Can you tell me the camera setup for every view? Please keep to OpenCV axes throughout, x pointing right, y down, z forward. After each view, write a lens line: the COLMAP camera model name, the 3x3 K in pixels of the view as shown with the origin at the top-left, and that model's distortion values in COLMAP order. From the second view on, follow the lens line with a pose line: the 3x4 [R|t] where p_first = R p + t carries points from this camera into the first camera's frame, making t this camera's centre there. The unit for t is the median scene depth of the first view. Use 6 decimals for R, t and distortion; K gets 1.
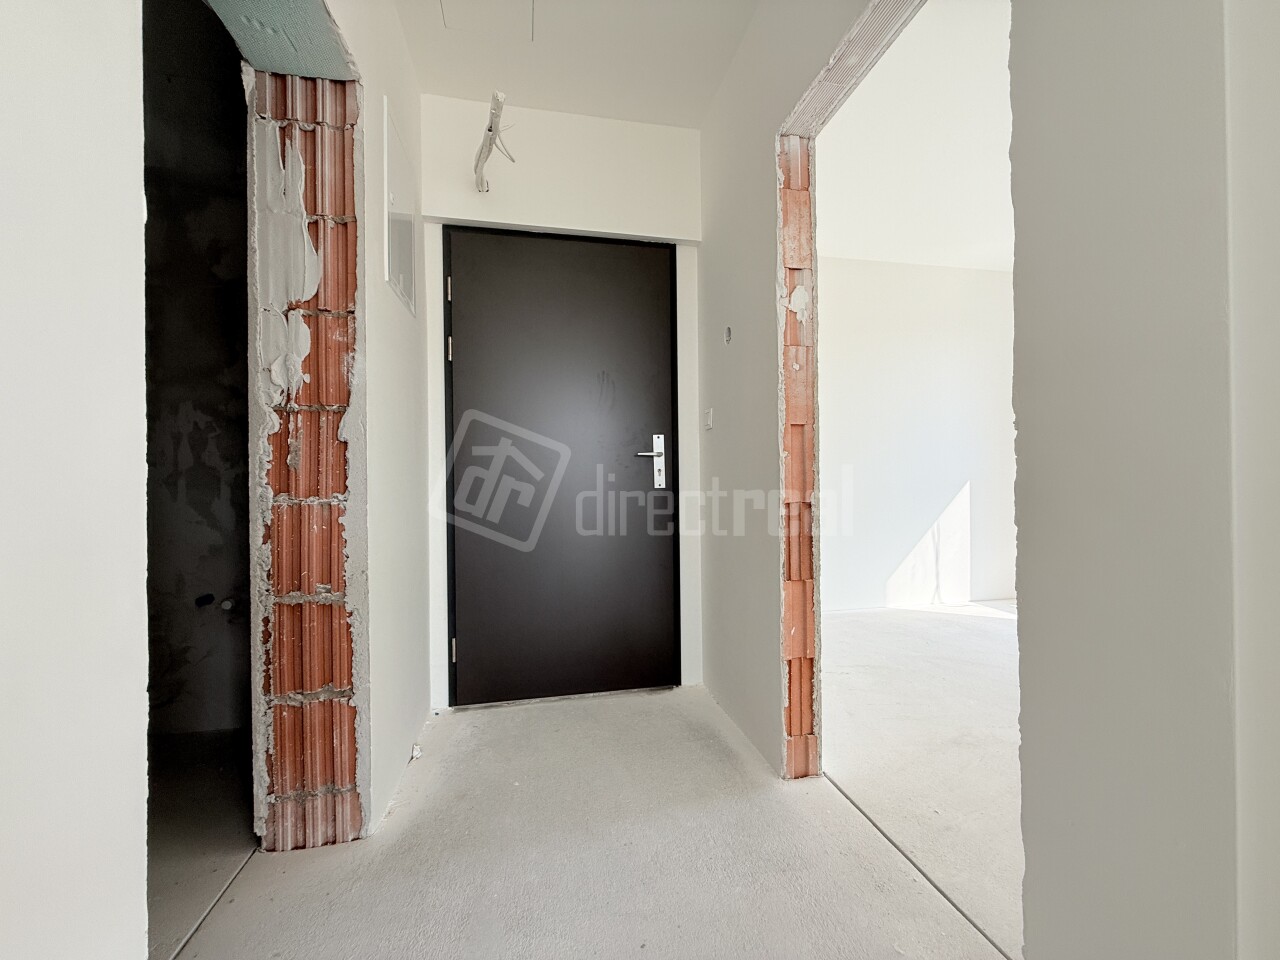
lens RADIAL K [[519.2, 0, 641.3], [0, 519.2, 475.2], [0, 0, 1]] dist [0.000367, -0.000025]
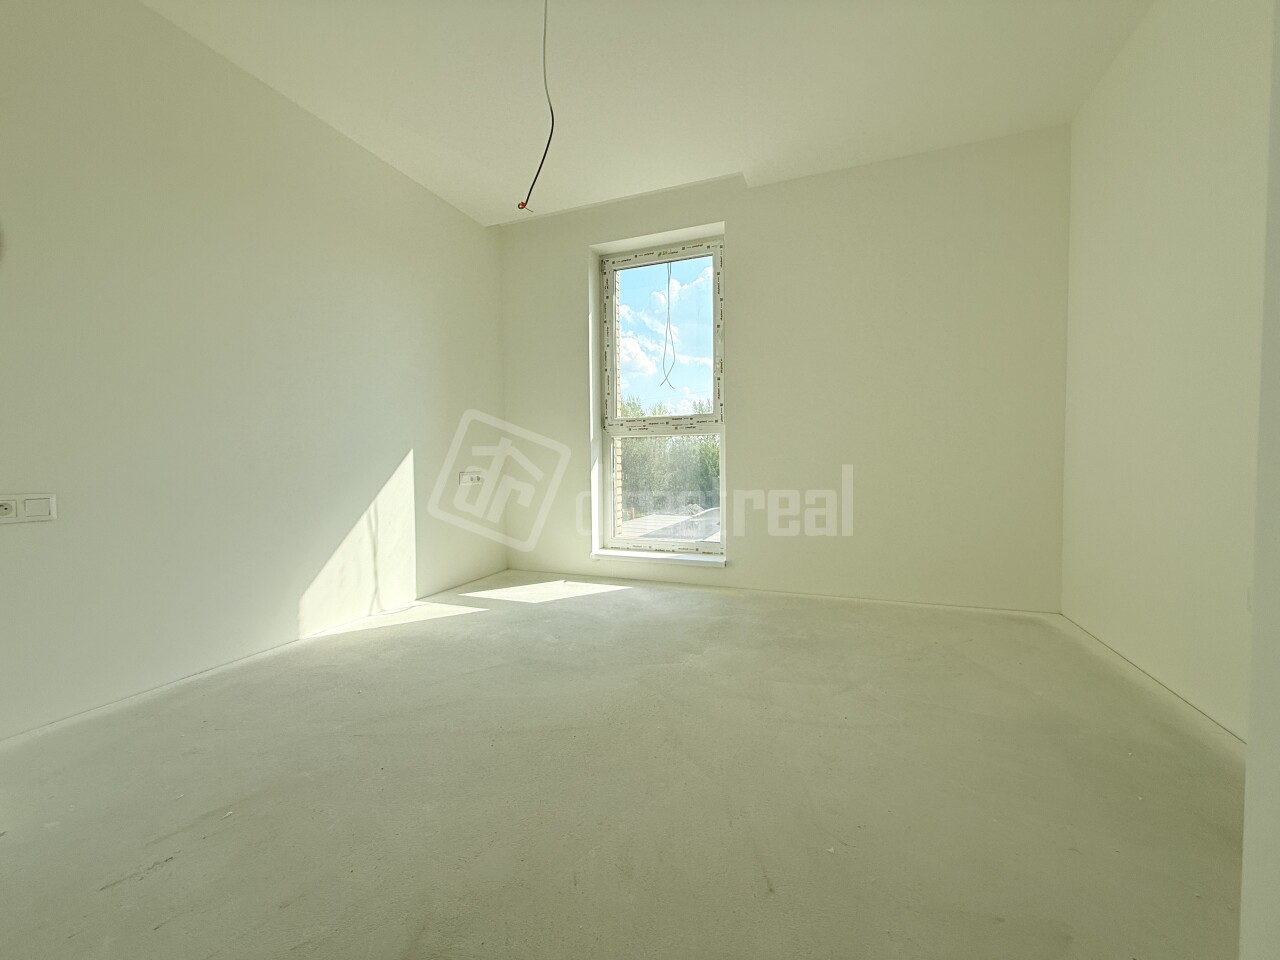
lens RADIAL K [[519.2, 0, 640.4], [0, 519.2, 484.4], [0, 0, 1]] dist [0.000367, -0.000025]
pose [[0.546473, -0.026045, 0.837072, 0.157960], [0.008144, 0.999634, 0.025787, 0.046756], [-0.837437, -0.007275, 0.546485, 0.276796]]
